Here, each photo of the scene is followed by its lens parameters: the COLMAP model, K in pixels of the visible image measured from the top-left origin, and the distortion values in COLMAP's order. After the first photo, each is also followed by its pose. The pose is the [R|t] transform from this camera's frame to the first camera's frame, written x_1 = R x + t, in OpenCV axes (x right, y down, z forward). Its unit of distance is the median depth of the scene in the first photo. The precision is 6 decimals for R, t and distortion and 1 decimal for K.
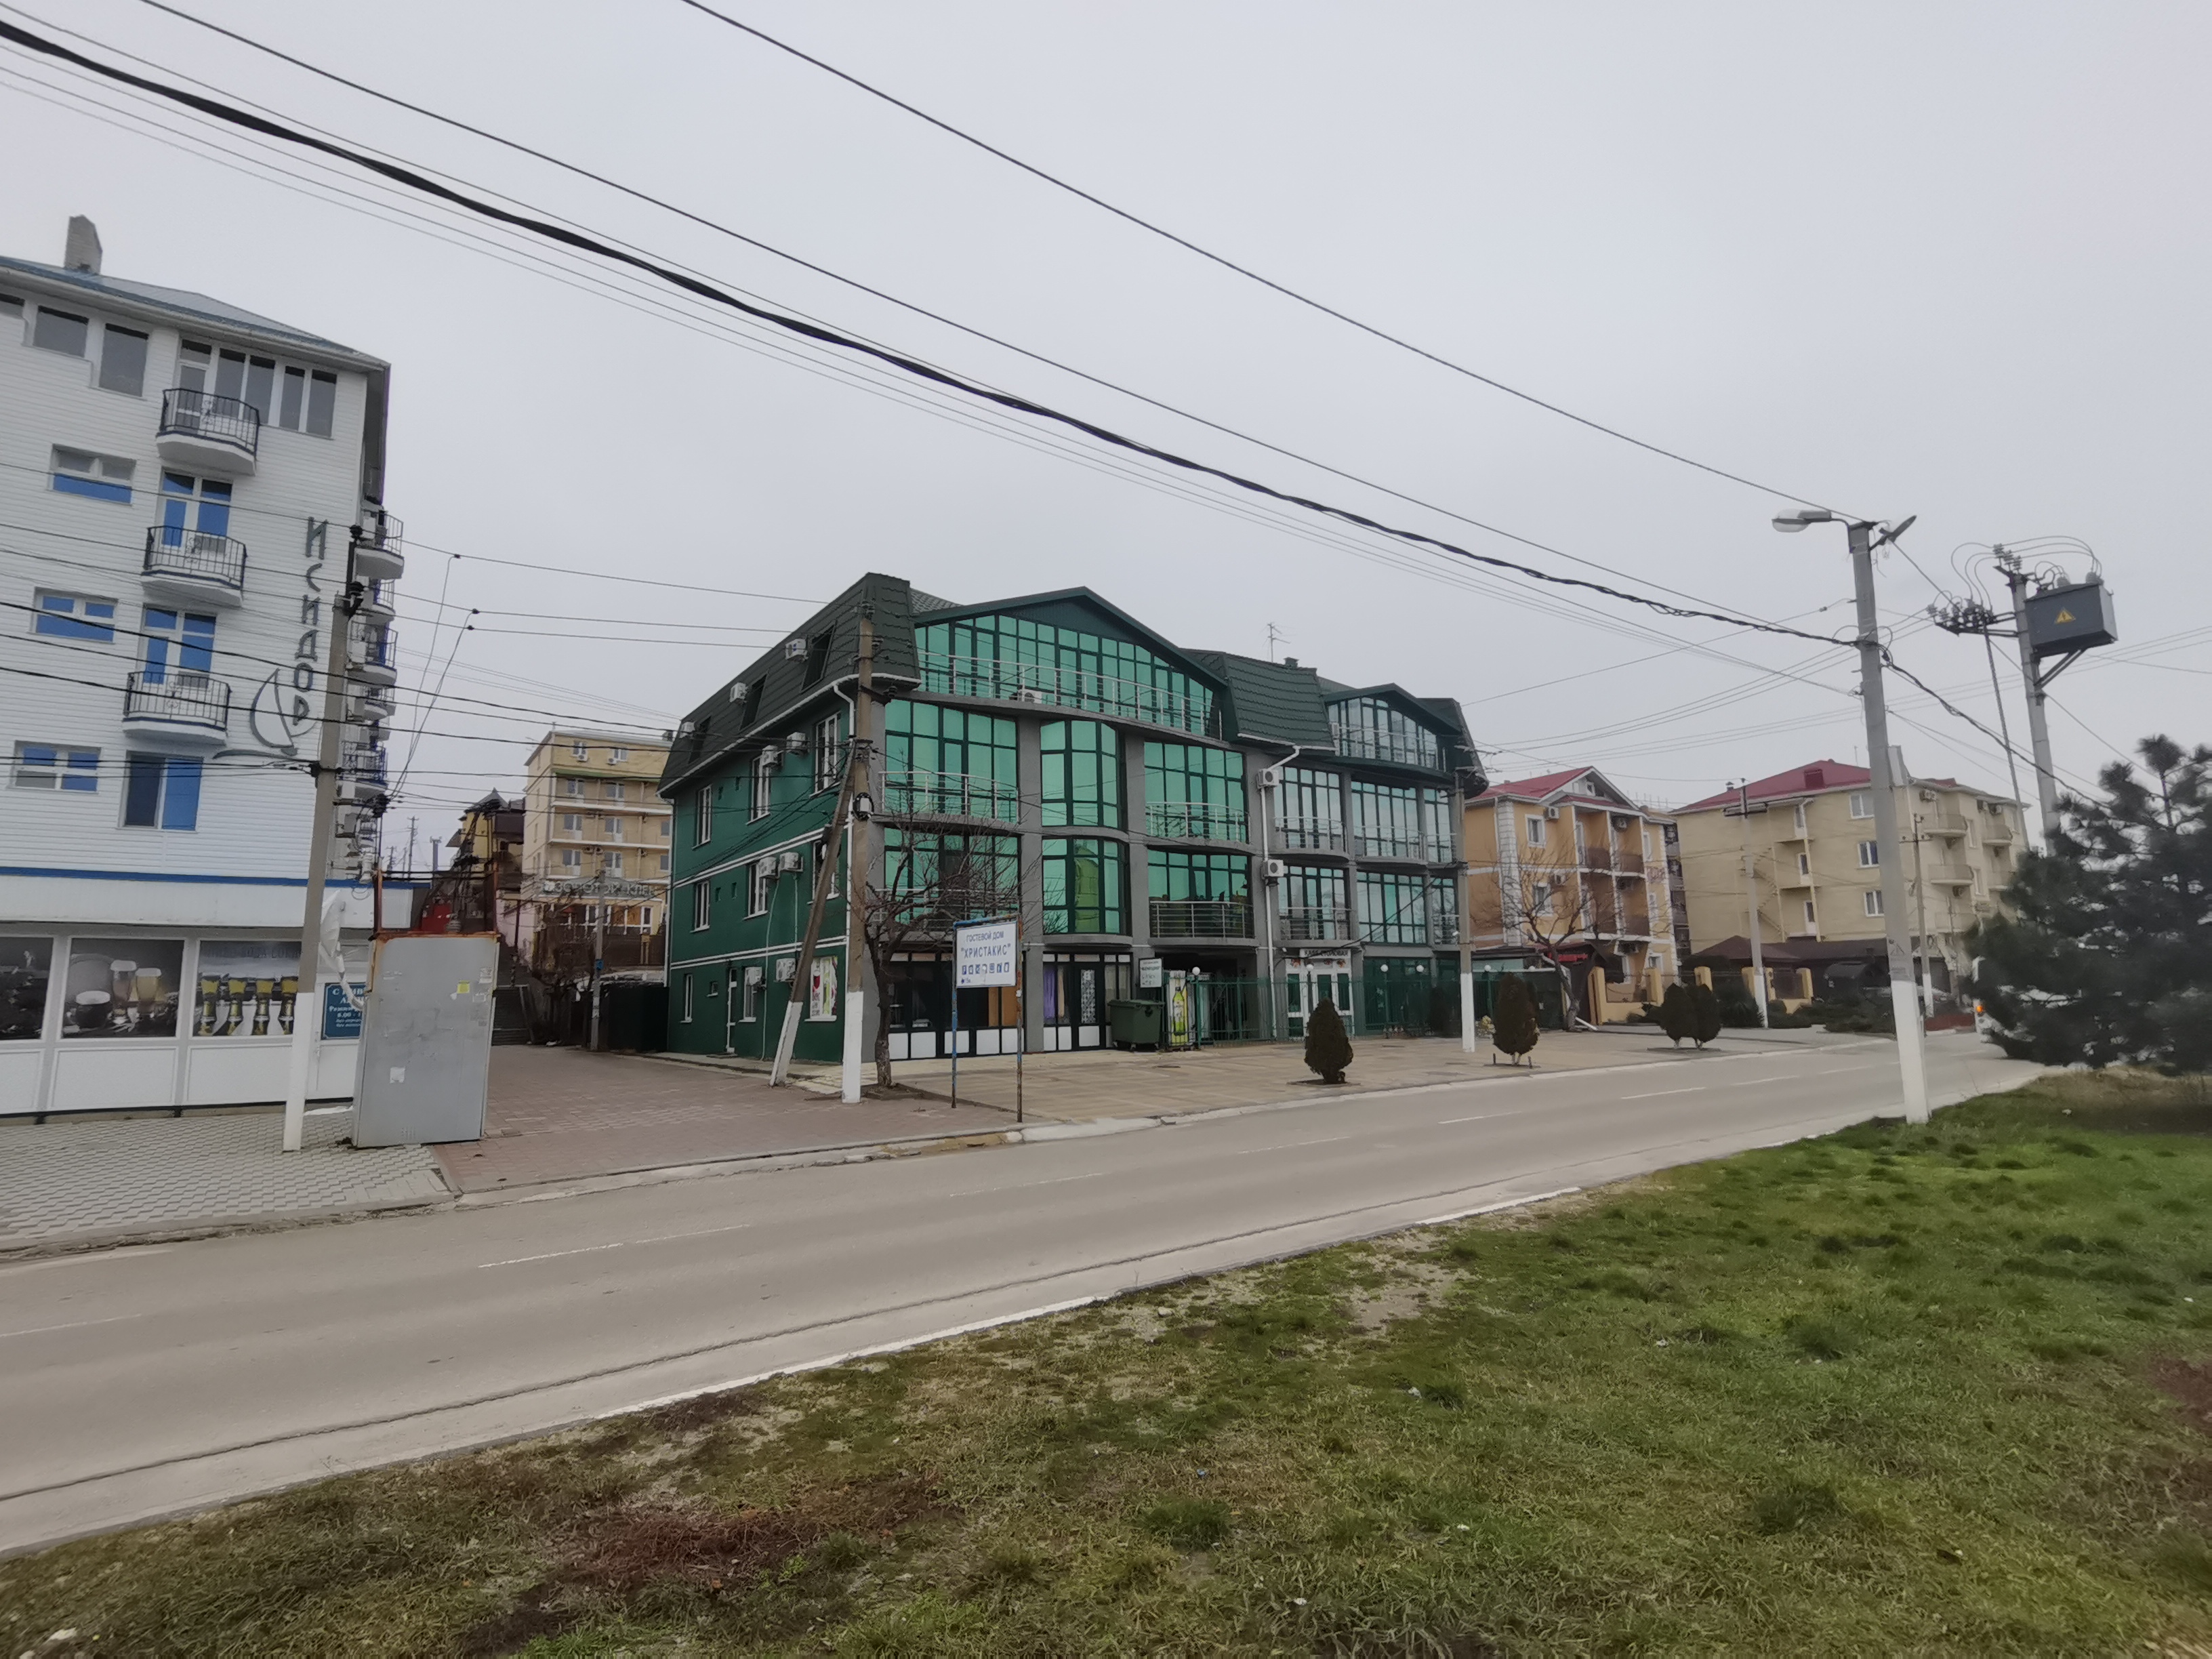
lens RADIAL K [[1092.7, 0, 1109.5], [0, 1092.7, 831.2], [0, 0, 1]] dist [0.024313, 0.000089]
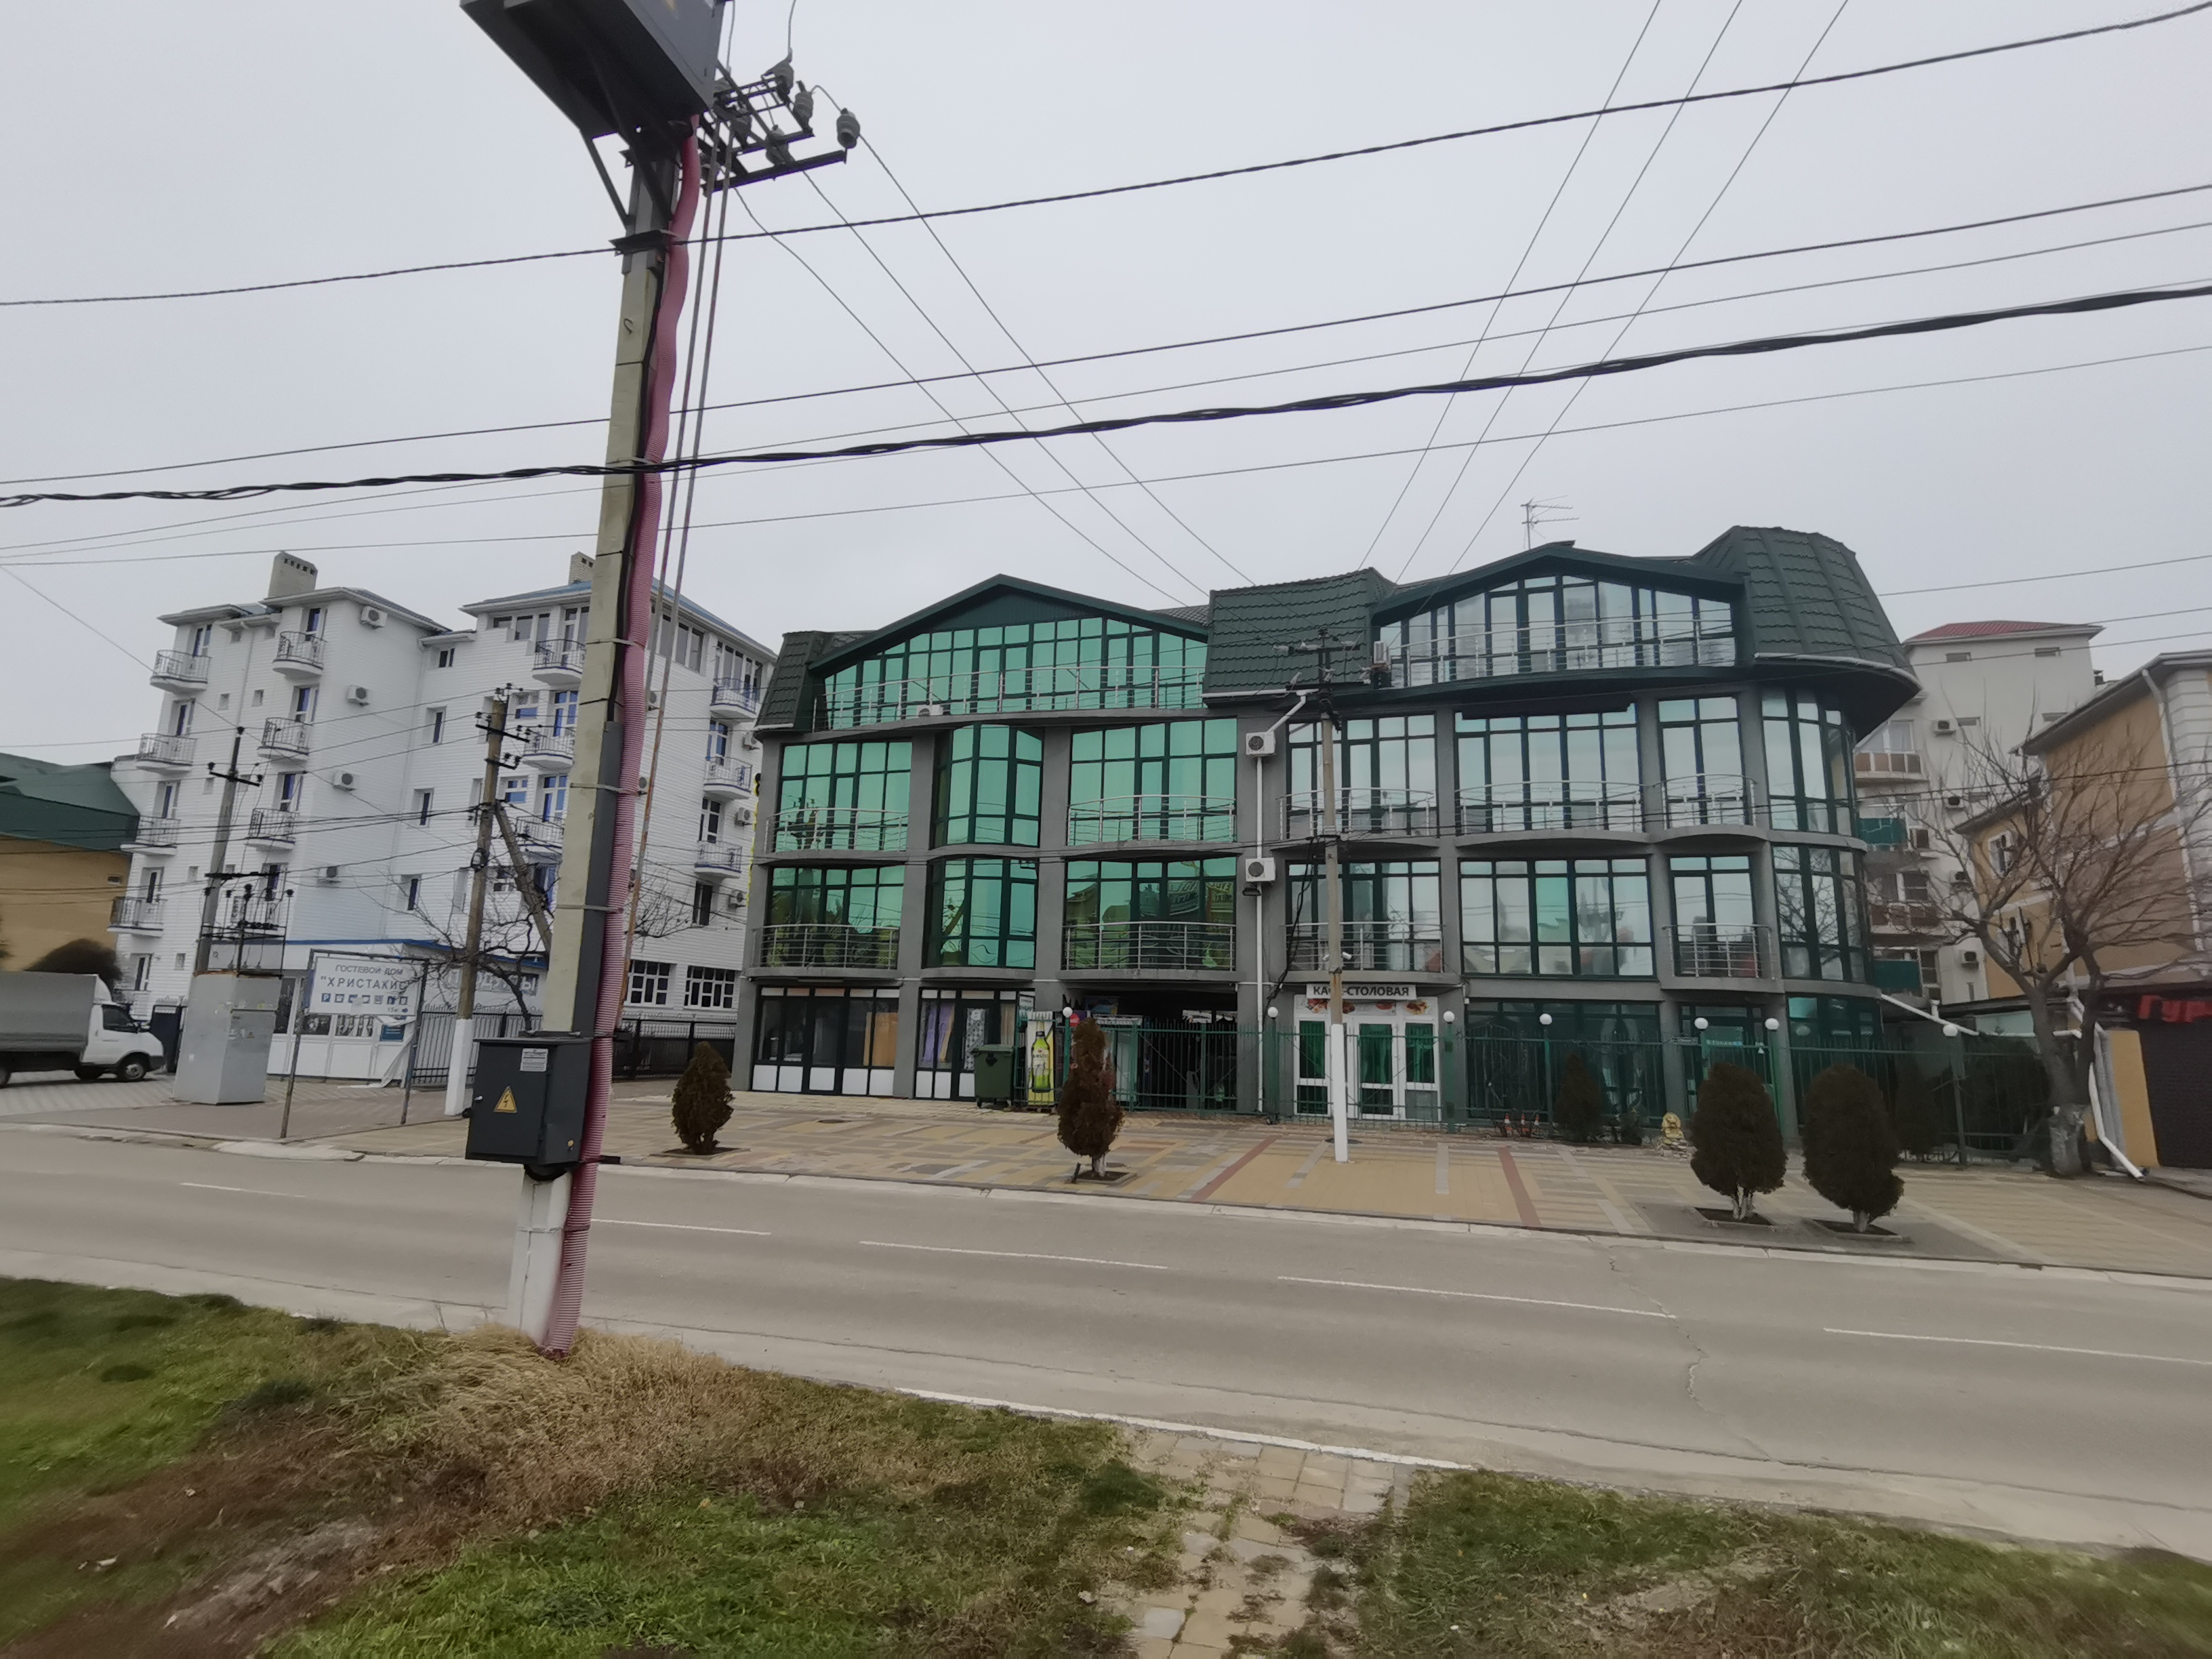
lens RADIAL K [[1092.7, 0, 1108.1], [0, 1092.7, 838.4], [0, 0, 1]] dist [0.024313, 0.000089]
pose [[0.587396, -0.111519, -0.801579, 0.716525], [0.082144, 0.993561, -0.078033, 0.065539], [0.805120, -0.020009, 0.592774, 0.543199]]
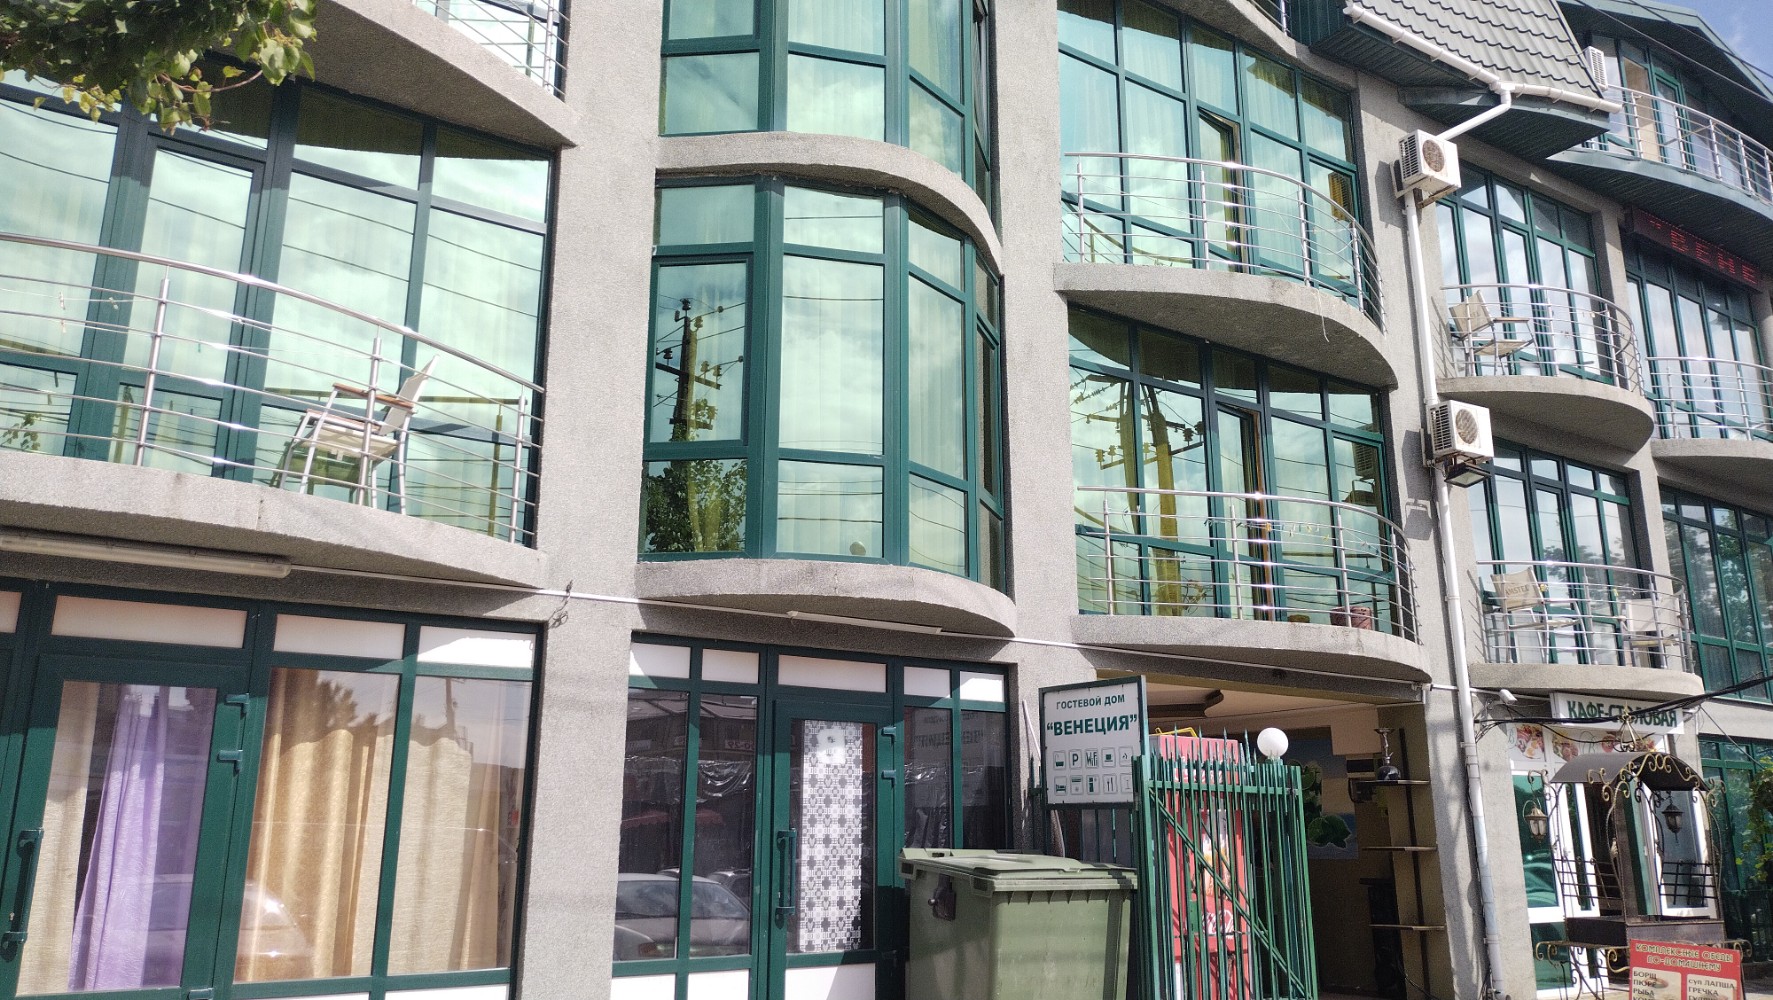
lens RADIAL K [[1286.5, 0, 884.4], [0, 1286.5, 498.1], [0, 0, 1]] dist [0.038592, -0.000312]
pose [[0.998006, 0.017160, -0.060748, 0.007924], [-0.022457, 0.995901, -0.087613, 0.096807], [0.058995, 0.088802, 0.994301, 0.674405]]
